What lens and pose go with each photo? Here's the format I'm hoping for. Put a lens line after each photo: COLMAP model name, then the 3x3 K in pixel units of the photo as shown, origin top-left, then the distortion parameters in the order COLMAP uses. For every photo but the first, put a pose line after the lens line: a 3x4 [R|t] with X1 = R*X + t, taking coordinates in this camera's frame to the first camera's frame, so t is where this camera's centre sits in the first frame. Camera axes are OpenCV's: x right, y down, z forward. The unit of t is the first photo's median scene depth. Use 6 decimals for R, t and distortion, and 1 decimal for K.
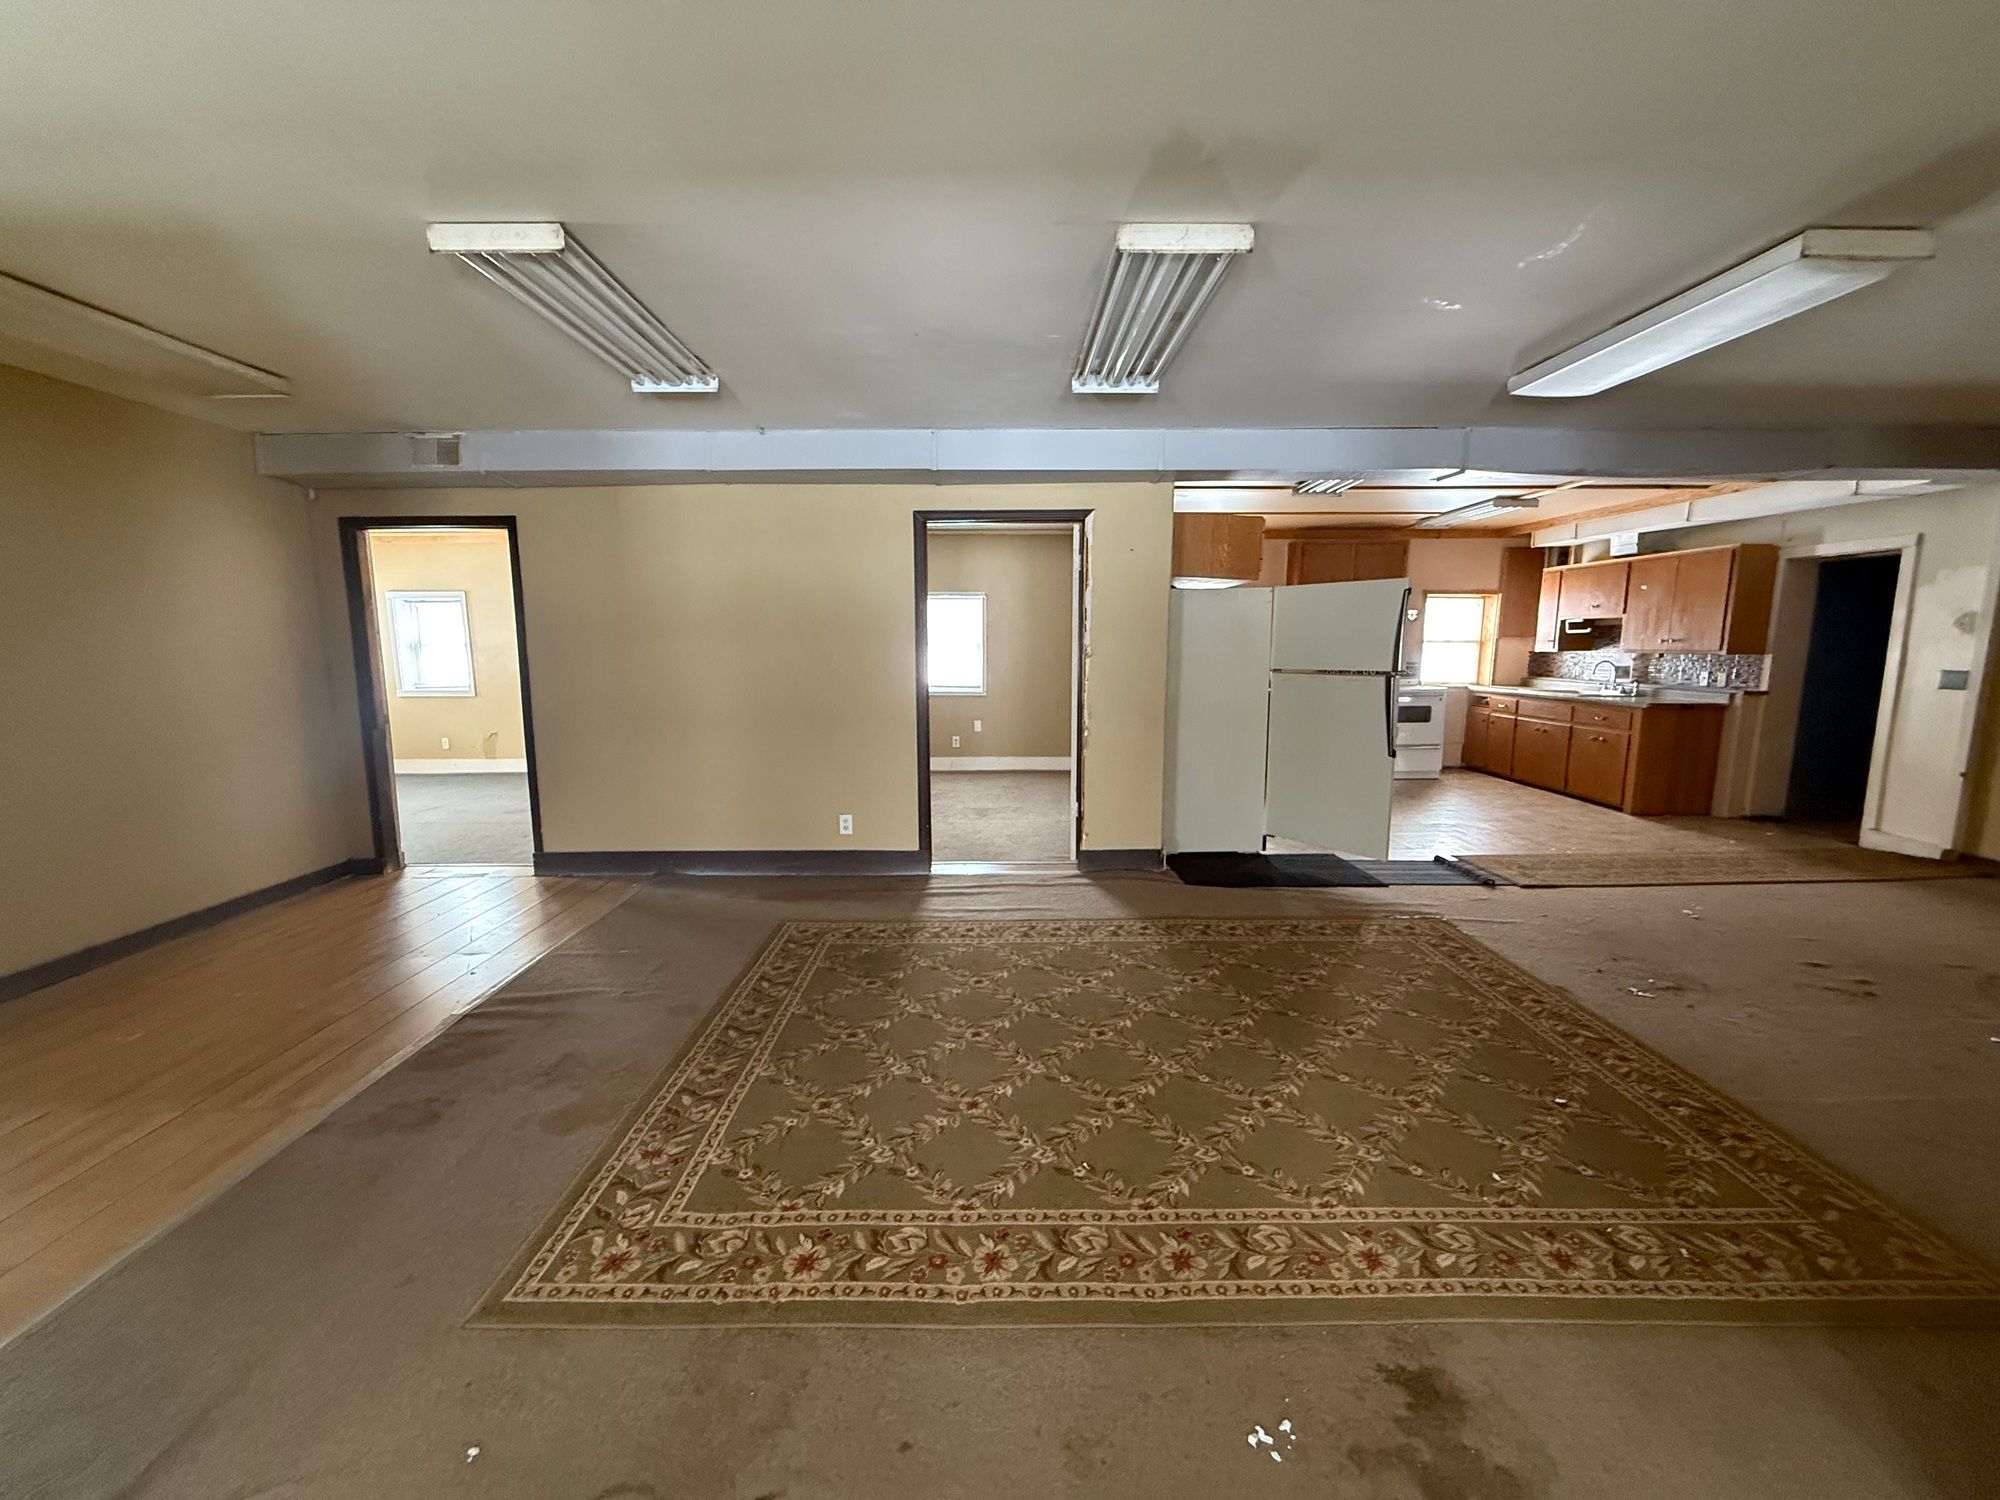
lens RADIAL K [[791.5, 0, 994.6], [0, 791.5, 755.2], [0, 0, 1]] dist [0.001188, -0.000795]
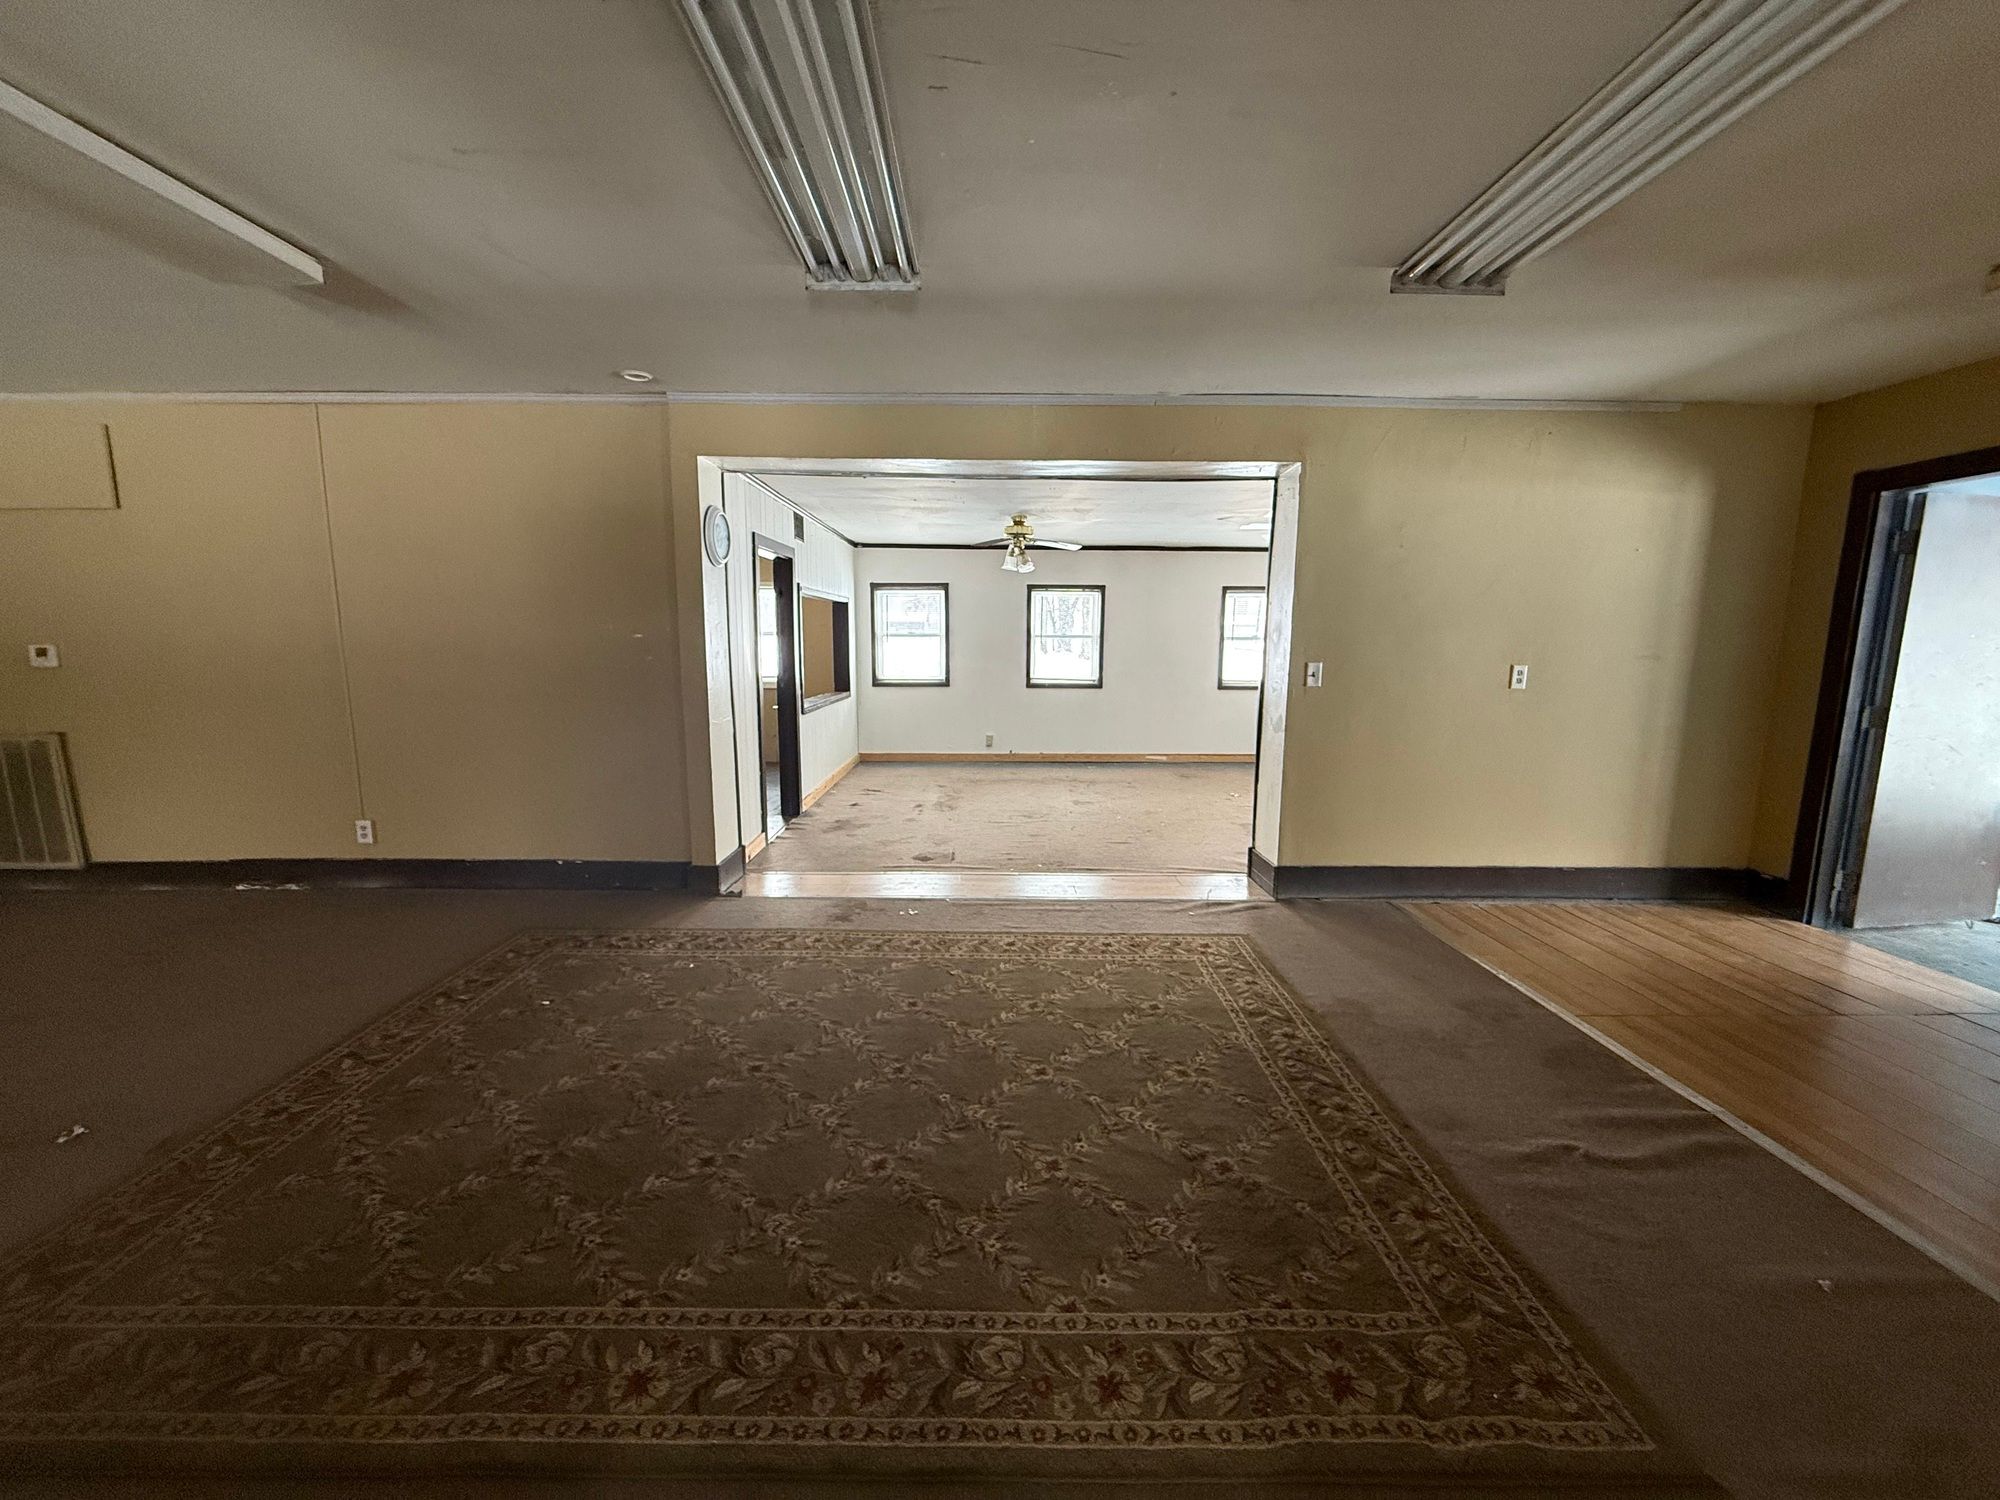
lens RADIAL K [[791.5, 0, 992.5], [0, 791.5, 753.5], [0, 0, 1]] dist [0.001188, -0.000795]
pose [[-0.999963, -0.006246, -0.005836, 0.017682], [-0.007659, 0.957799, 0.287337, -0.110593], [0.003795, 0.287371, -0.957812, 0.814706]]
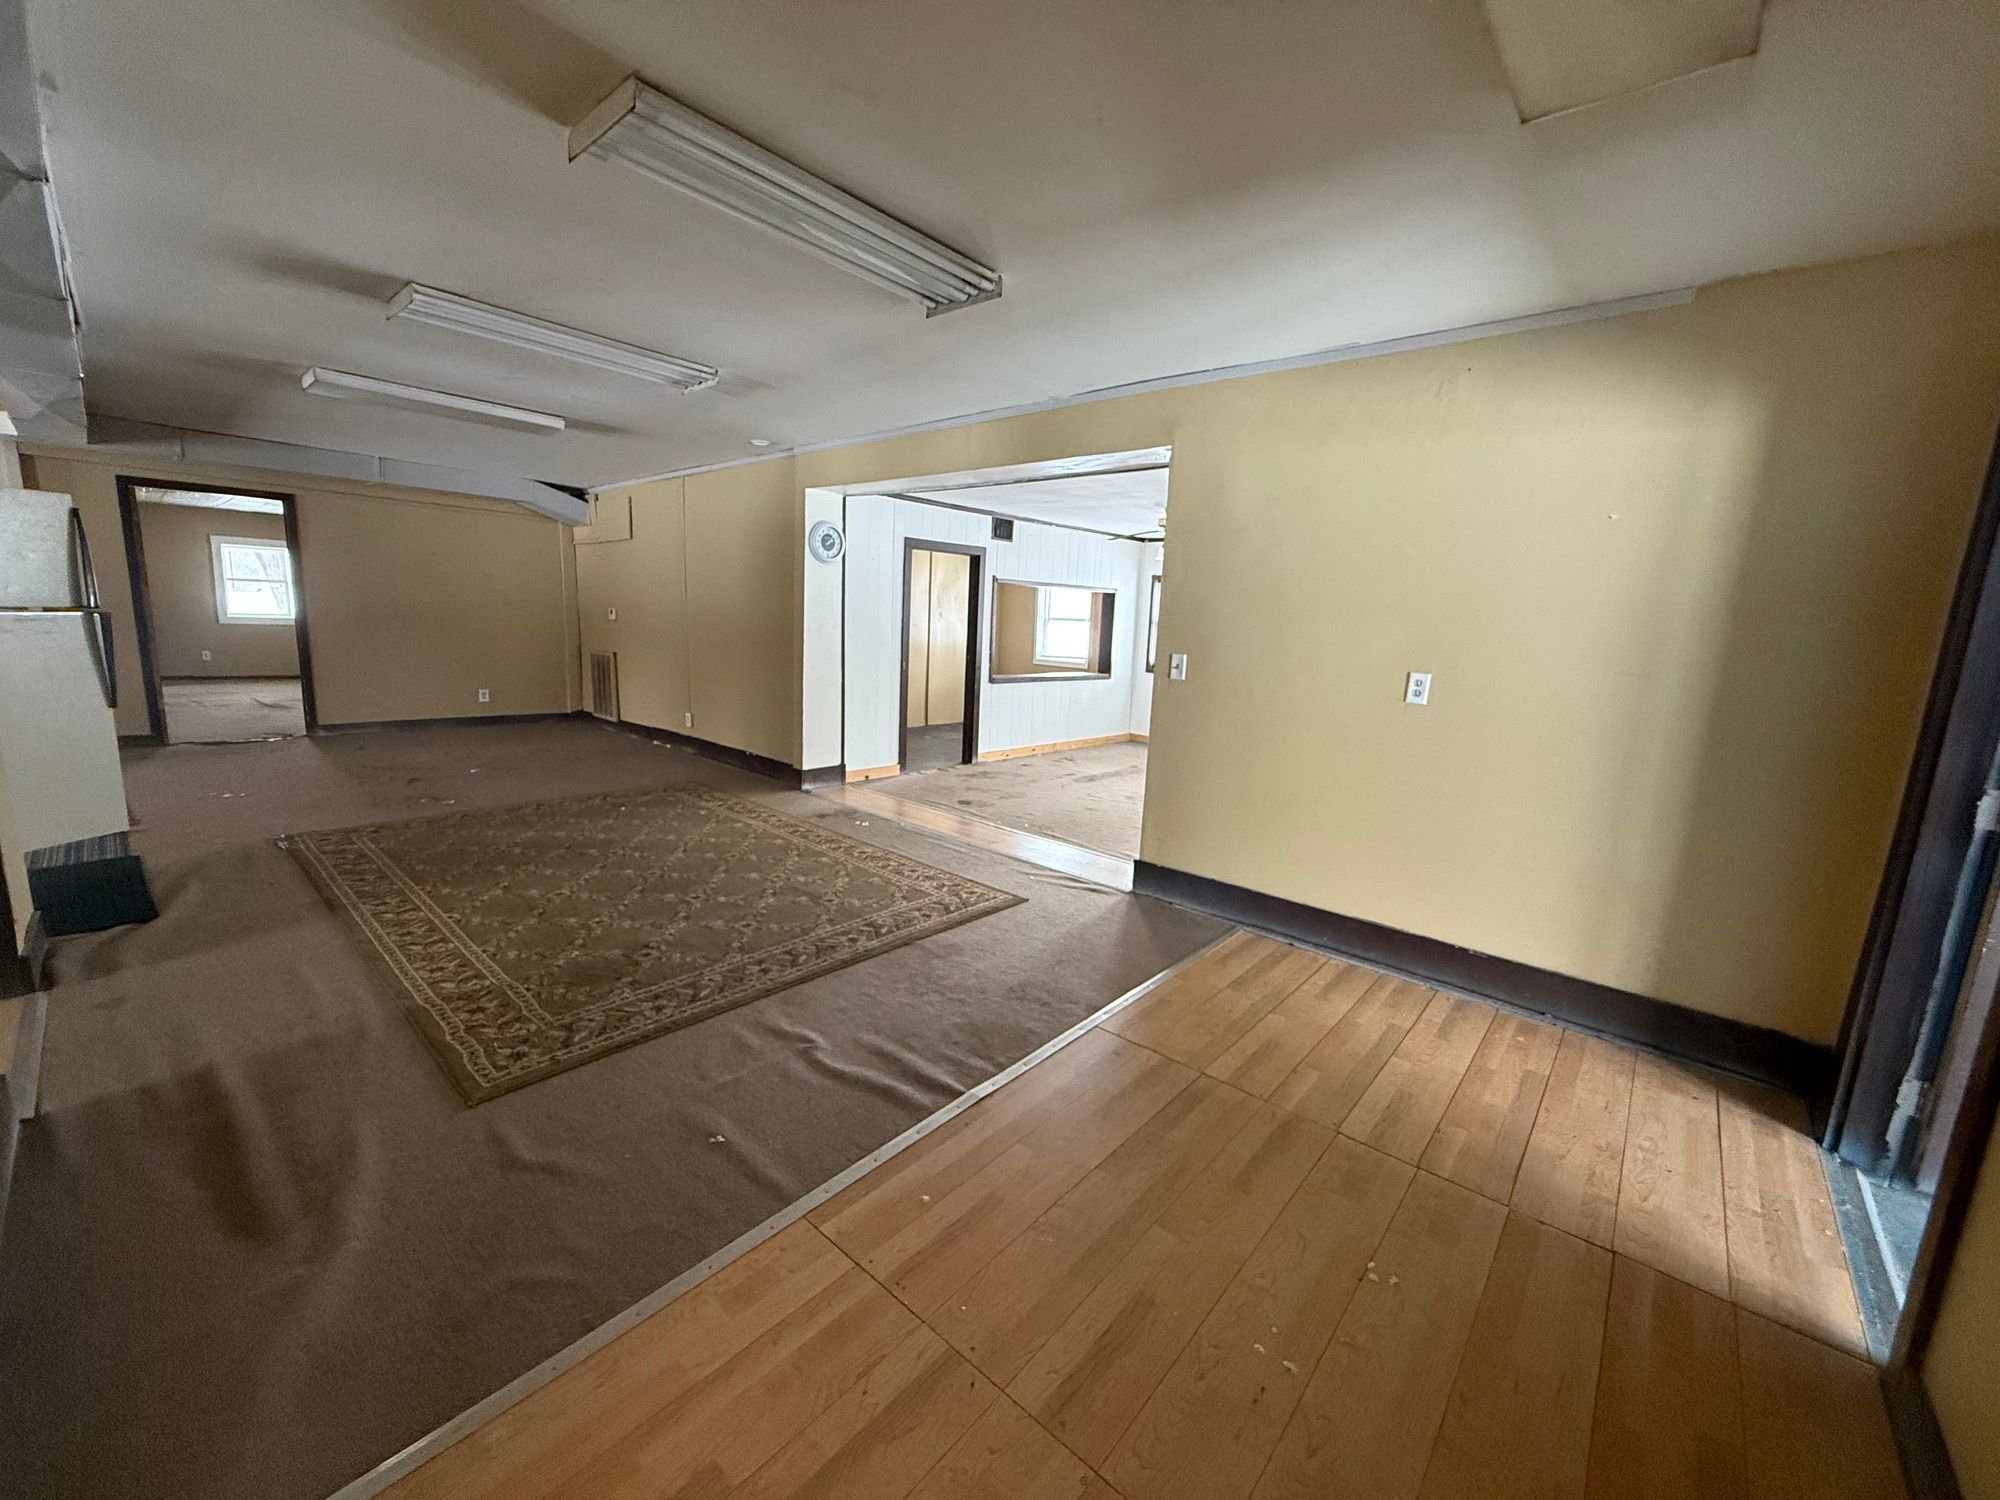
lens RADIAL K [[791.5, 0, 990.4], [0, 791.5, 754.8], [0, 0, 1]] dist [0.001188, -0.000795]
pose [[-0.741546, -0.148823, 0.654188, -0.569327], [0.052361, 0.959274, 0.277581, -0.101361], [-0.668856, 0.240093, -0.703553, 0.723756]]
